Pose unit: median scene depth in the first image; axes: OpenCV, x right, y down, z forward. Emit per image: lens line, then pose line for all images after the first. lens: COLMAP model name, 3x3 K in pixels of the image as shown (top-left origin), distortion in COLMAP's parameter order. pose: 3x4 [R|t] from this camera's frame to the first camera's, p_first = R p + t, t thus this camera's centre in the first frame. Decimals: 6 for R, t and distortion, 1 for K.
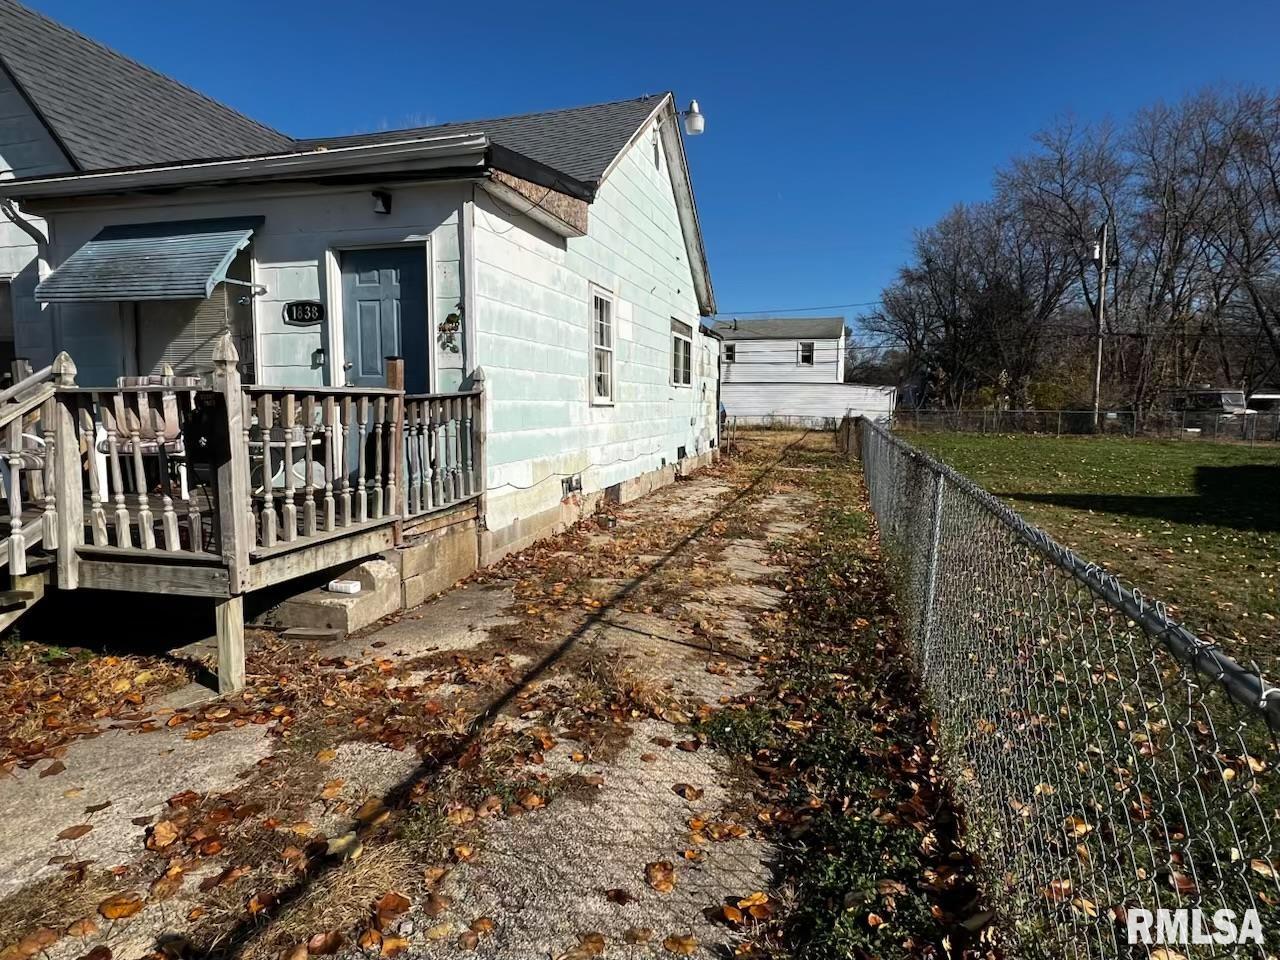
lens RADIAL K [[718.0, 0, 642.2], [0, 718.0, 479.9], [0, 0, 1]] dist [0.000898, -0.000692]
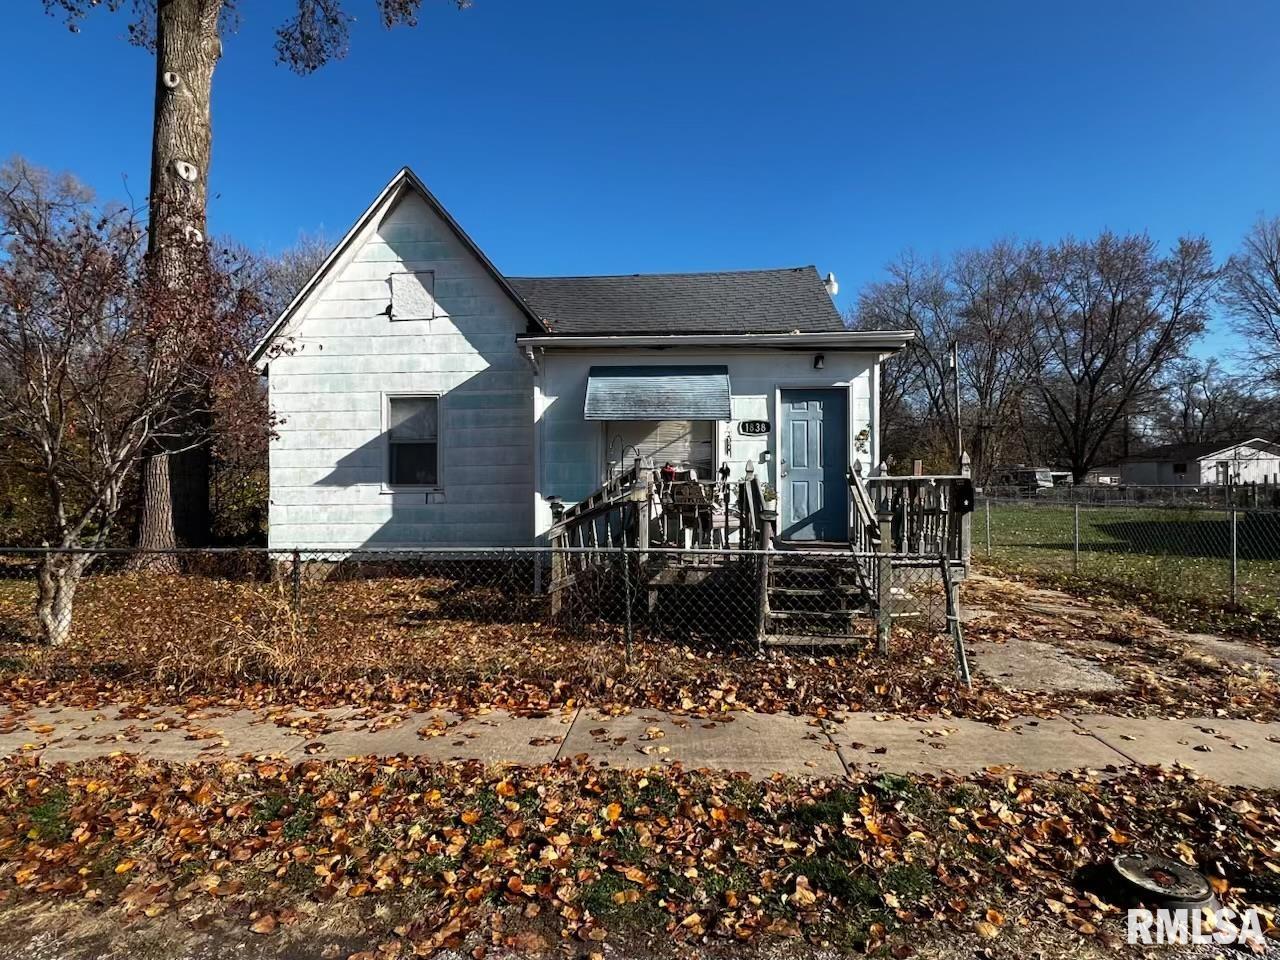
lens RADIAL K [[718.0, 0, 638.4], [0, 718.0, 478.0], [0, 0, 1]] dist [0.000898, -0.000692]
pose [[0.974239, -0.011304, 0.225236, -1.069760], [0.037400, 0.993011, -0.111936, 0.038250], [-0.222396, 0.117476, 0.967853, -0.426598]]
